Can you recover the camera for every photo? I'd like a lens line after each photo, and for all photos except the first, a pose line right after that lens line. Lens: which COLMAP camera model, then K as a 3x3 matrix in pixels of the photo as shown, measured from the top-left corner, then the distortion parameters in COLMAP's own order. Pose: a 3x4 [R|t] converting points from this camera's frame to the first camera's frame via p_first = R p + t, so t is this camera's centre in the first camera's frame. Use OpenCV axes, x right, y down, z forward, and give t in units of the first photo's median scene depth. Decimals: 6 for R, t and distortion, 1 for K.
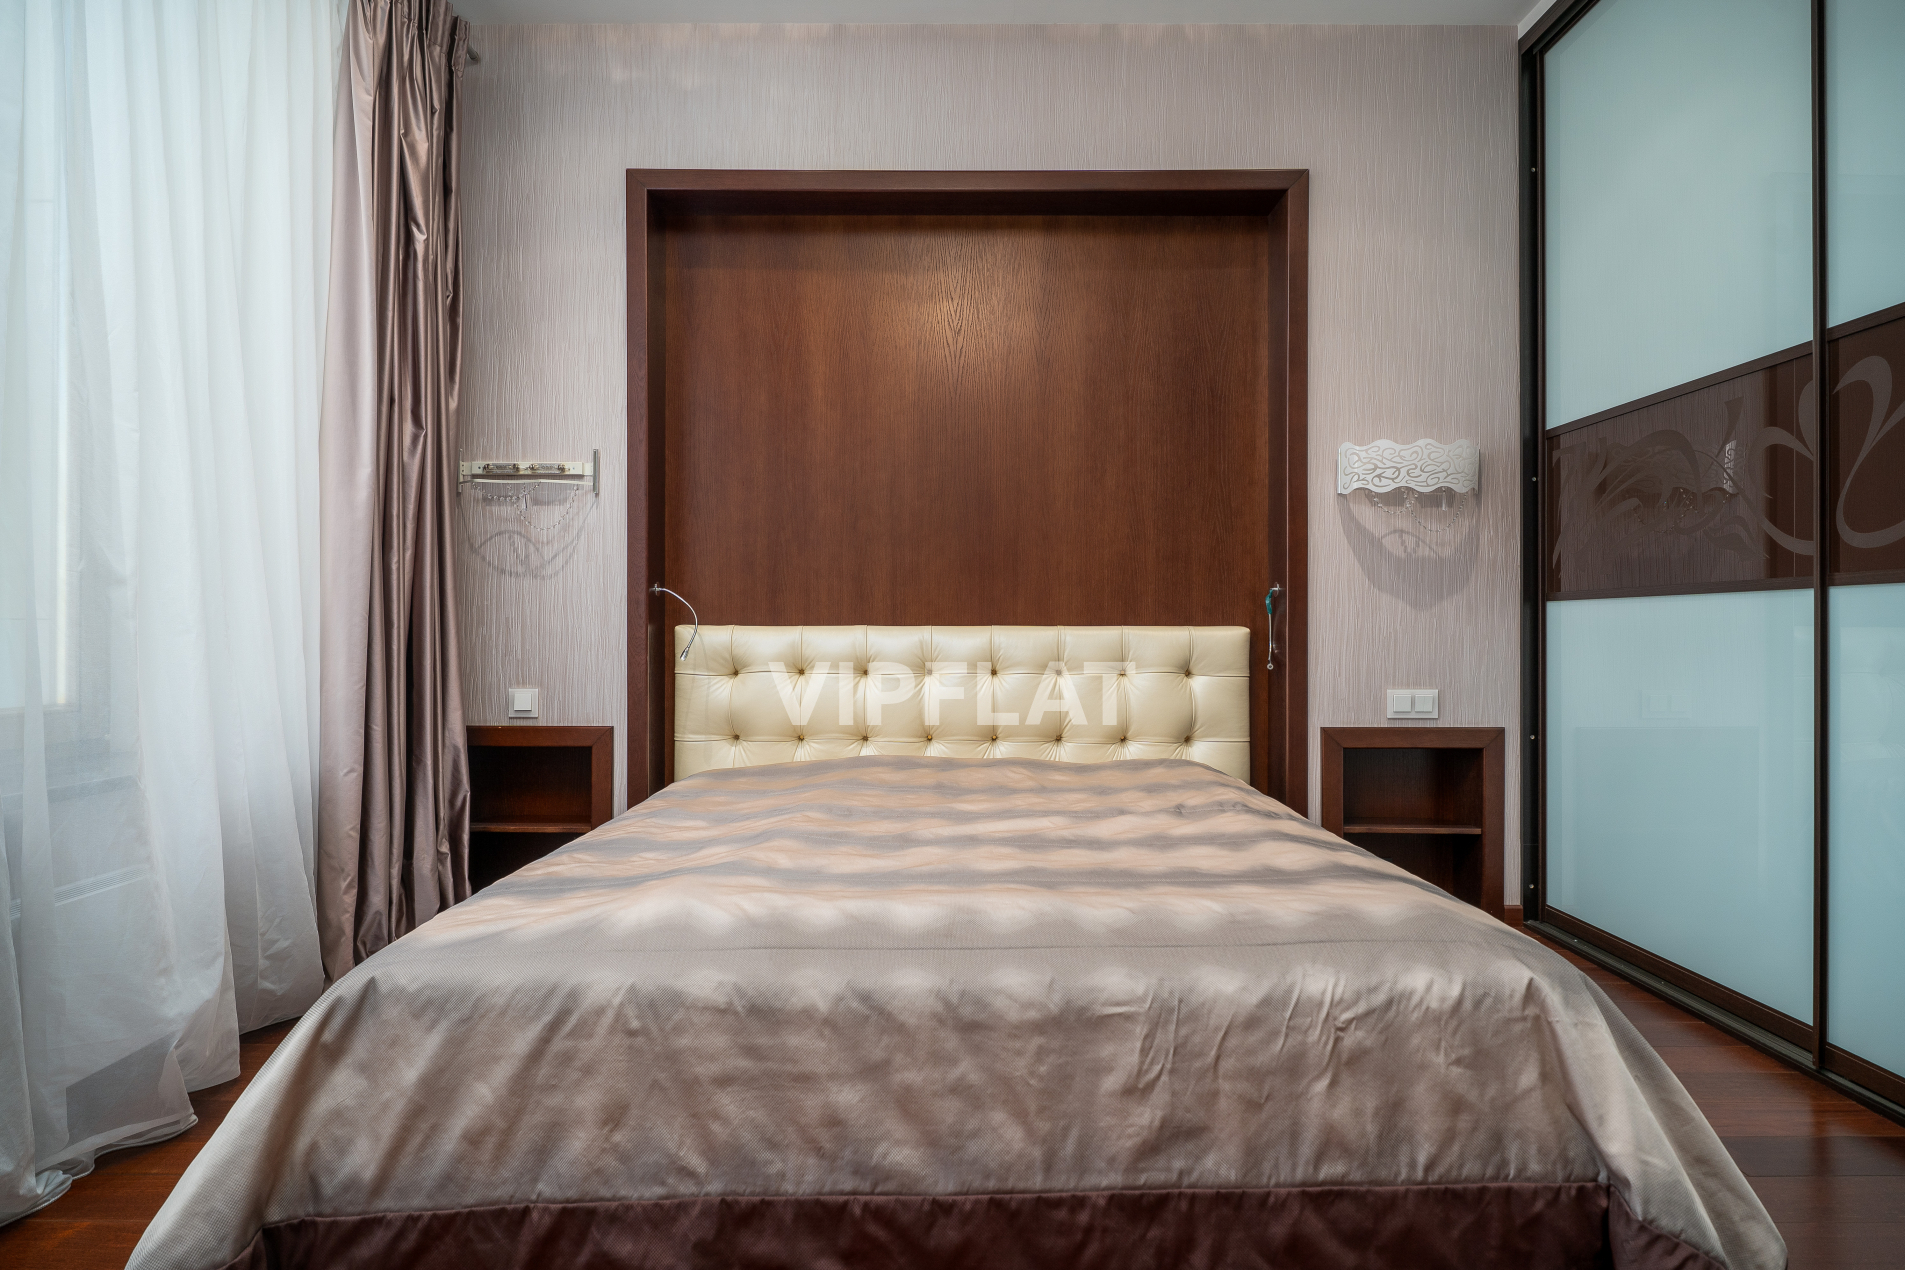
lens RADIAL K [[994.2, 0, 952.5], [0, 994.2, 635.0], [0, 0, 1]] dist [-0.004295, 0.000400]
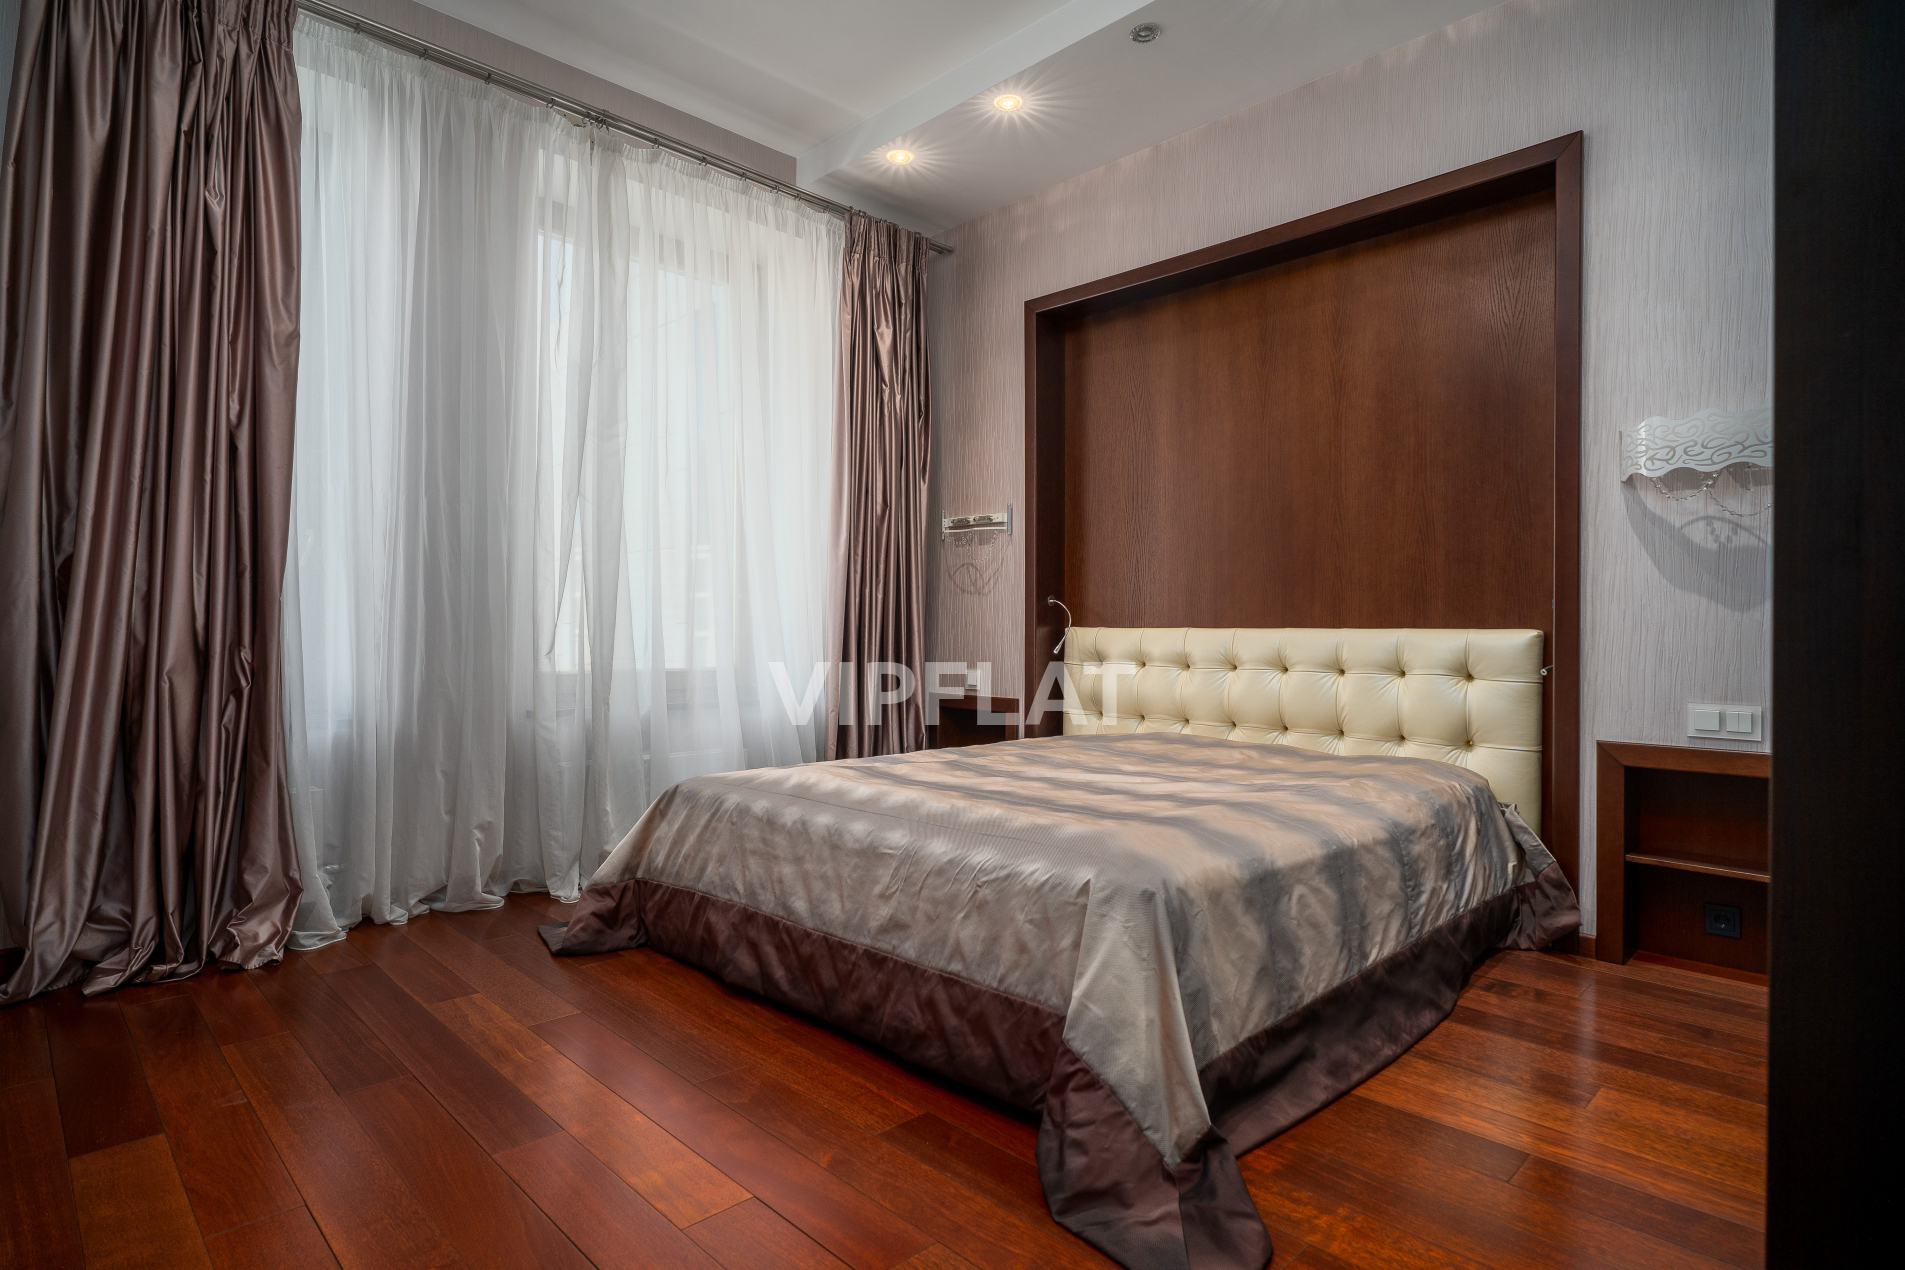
lens RADIAL K [[986.5, 0, 952.5], [0, 986.5, 635.0], [0, 0, 1]] dist [0.000228, 0.000348]
pose [[0.702272, 0.007321, -0.711871, 1.464542], [-0.007994, 0.999965, 0.002397, -0.002248], [0.711864, 0.004007, 0.702306, -0.123878]]
